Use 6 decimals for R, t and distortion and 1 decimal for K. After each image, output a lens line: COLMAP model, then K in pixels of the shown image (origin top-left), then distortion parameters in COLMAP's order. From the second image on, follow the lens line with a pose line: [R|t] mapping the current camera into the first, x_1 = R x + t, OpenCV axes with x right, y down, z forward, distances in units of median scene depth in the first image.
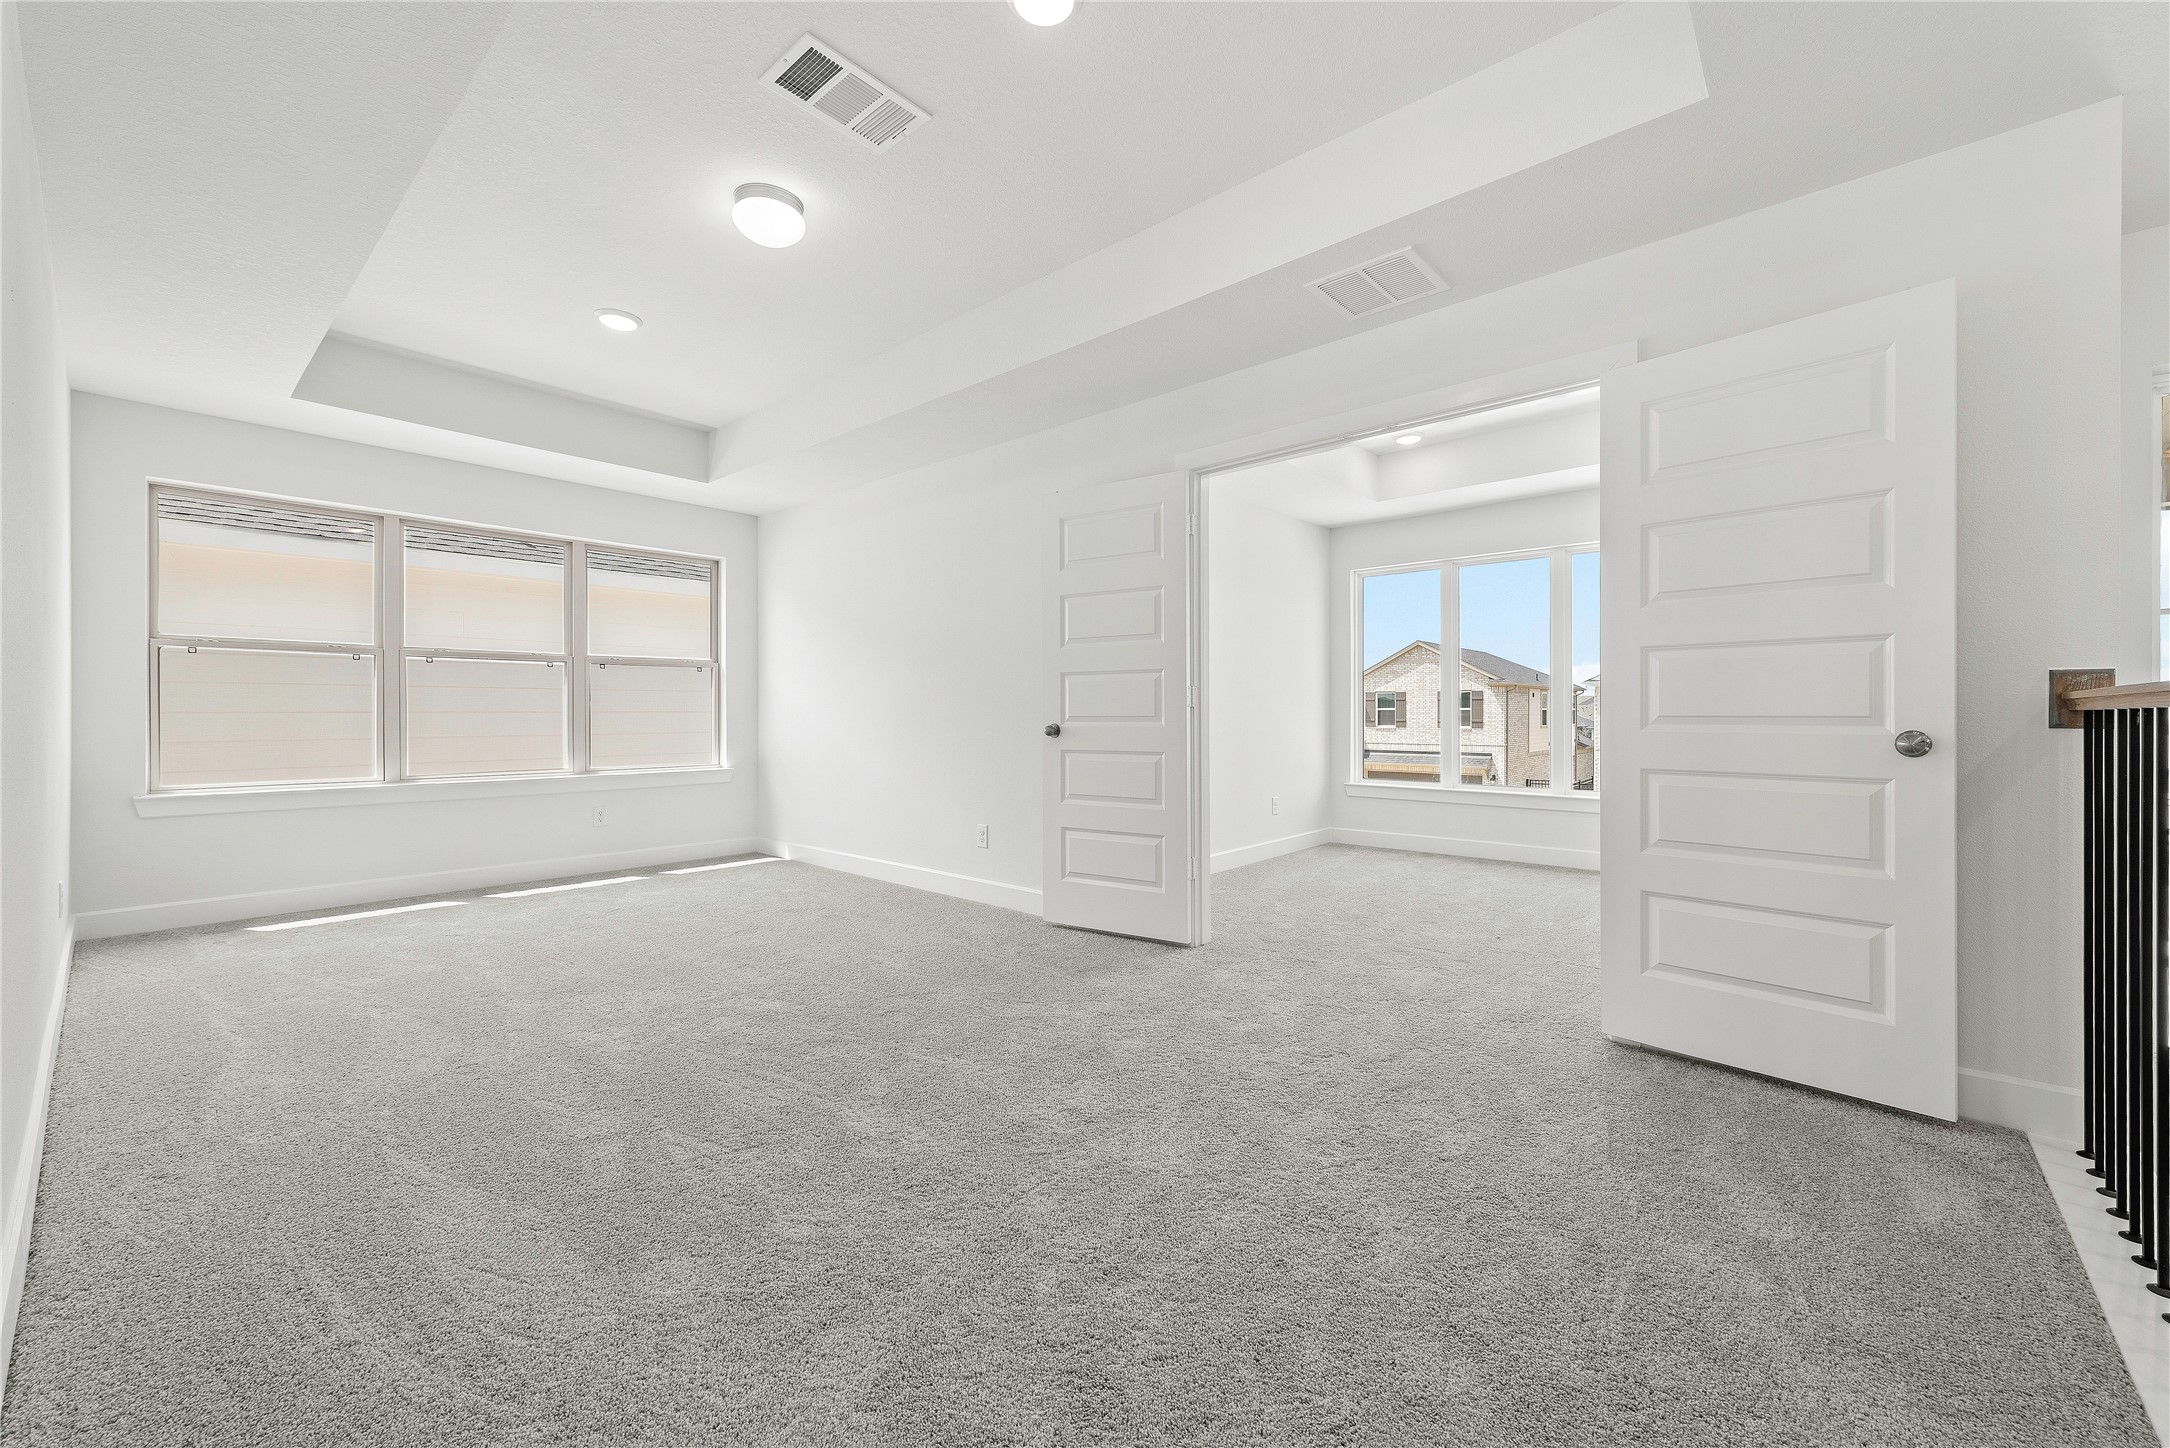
lens RADIAL K [[849.8, 0, 1036.9], [0, 849.8, 716.0], [0, 0, 1]] dist [0.011913, -0.002961]
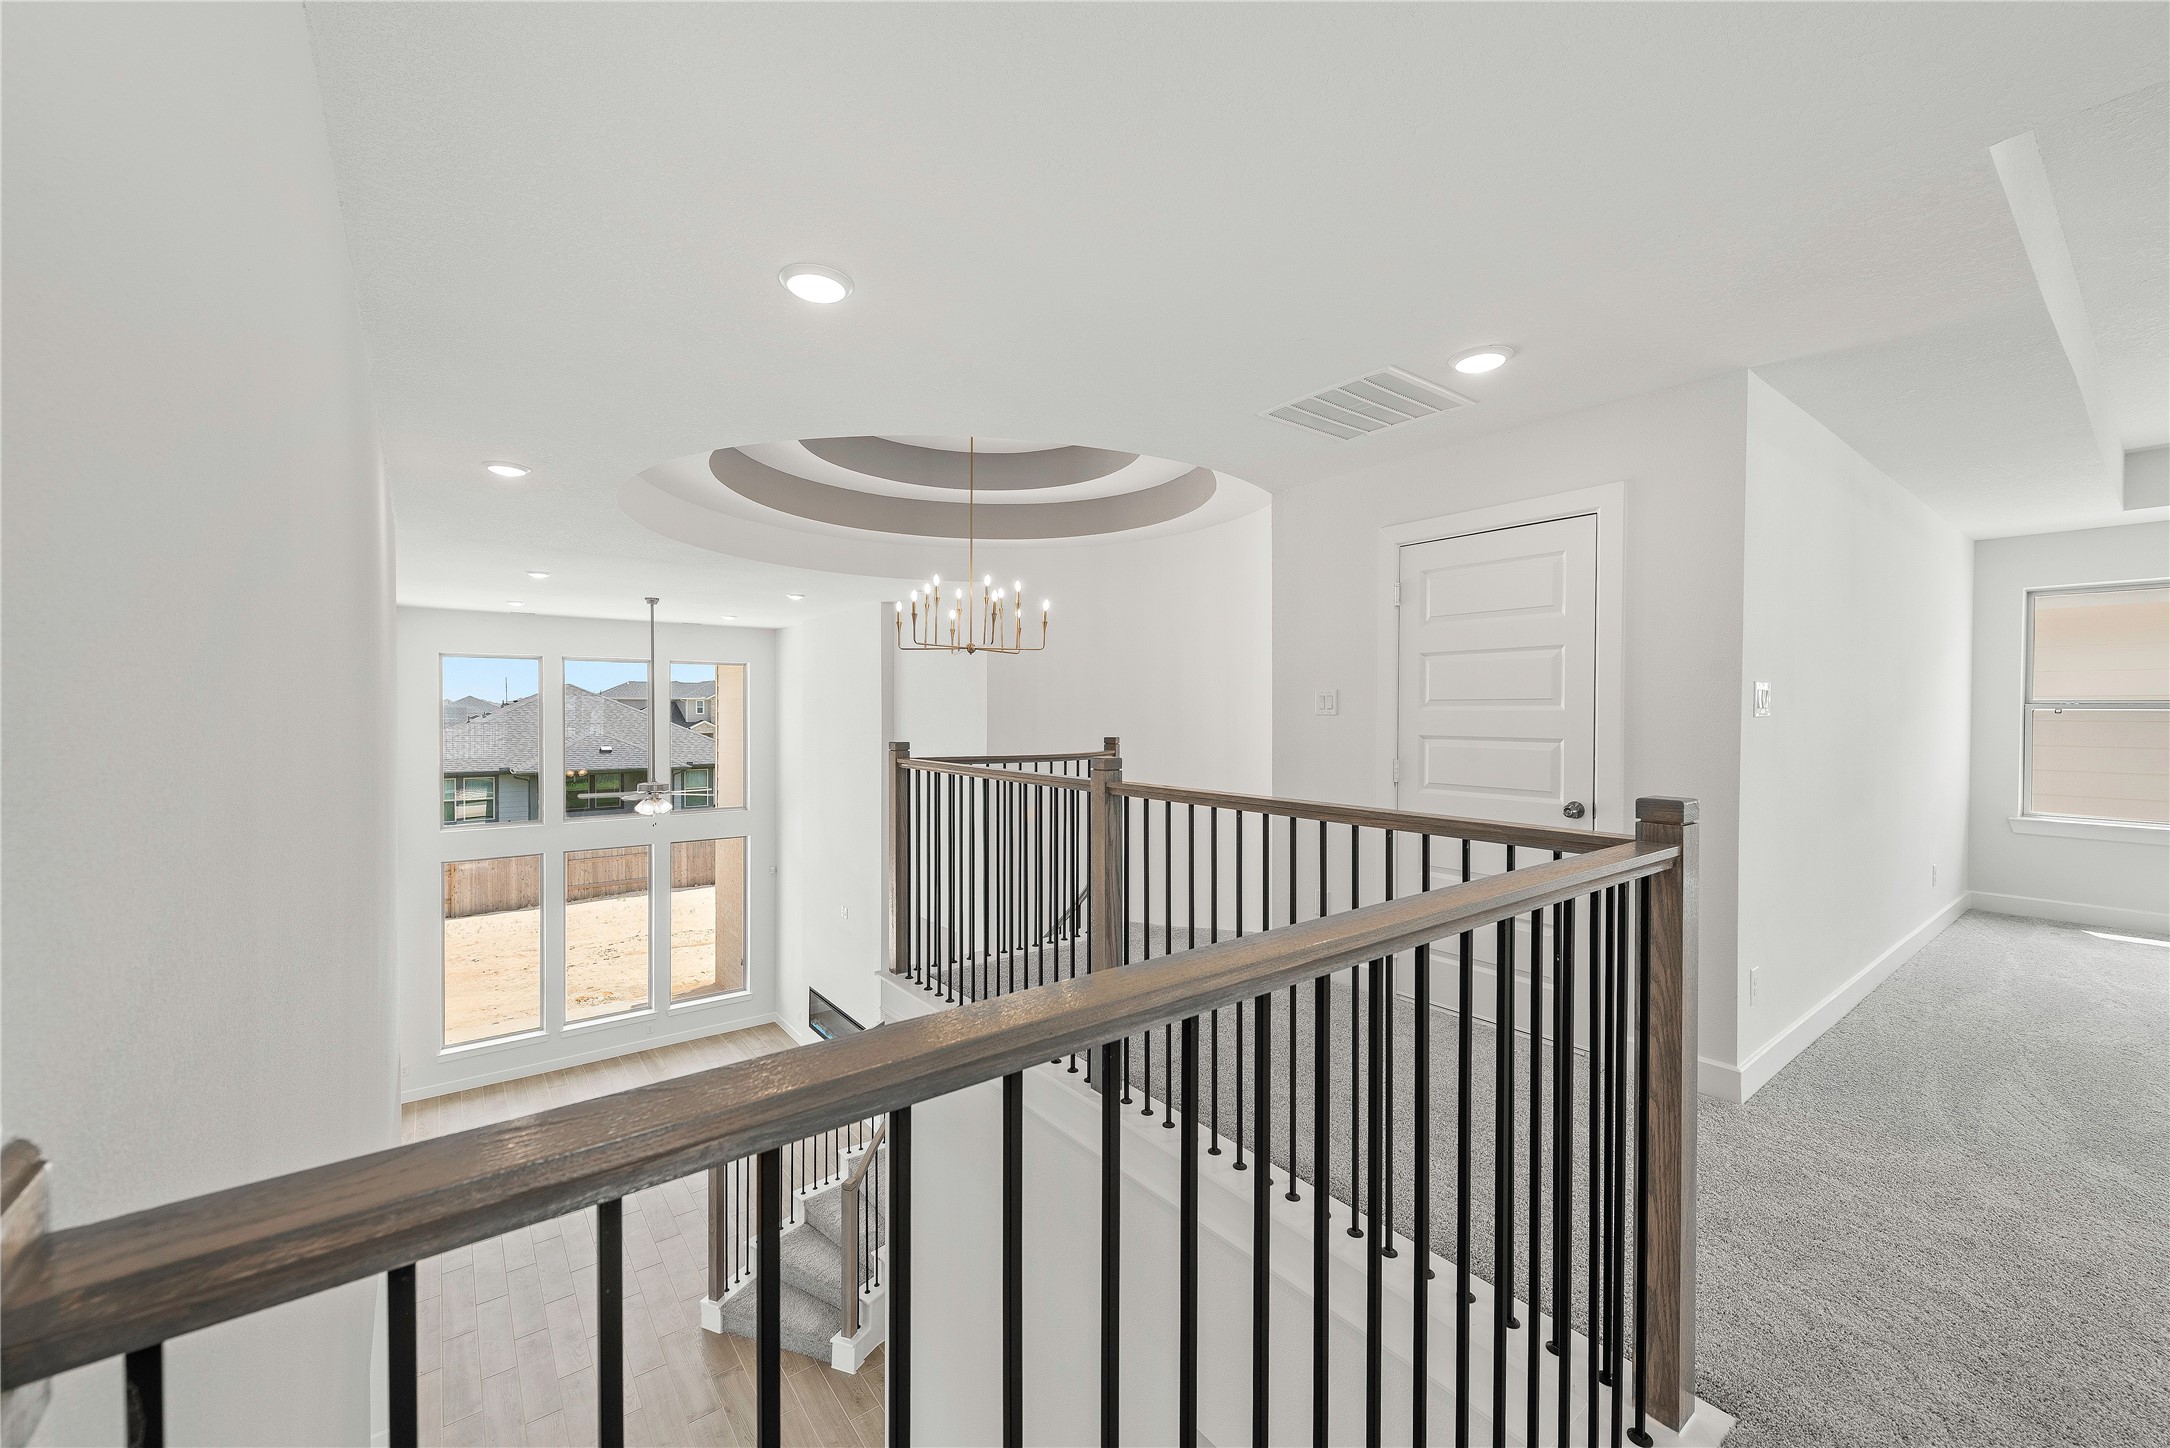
lens RADIAL K [[849.8, 0, 1093.3], [0, 849.8, 721.8], [0, 0, 1]] dist [0.011913, -0.002961]
pose [[-0.177732, 0.012298, -0.984002, 0.588690], [-0.004613, 0.999901, 0.013330, -0.072642], [0.984068, 0.006908, -0.177658, -0.227747]]
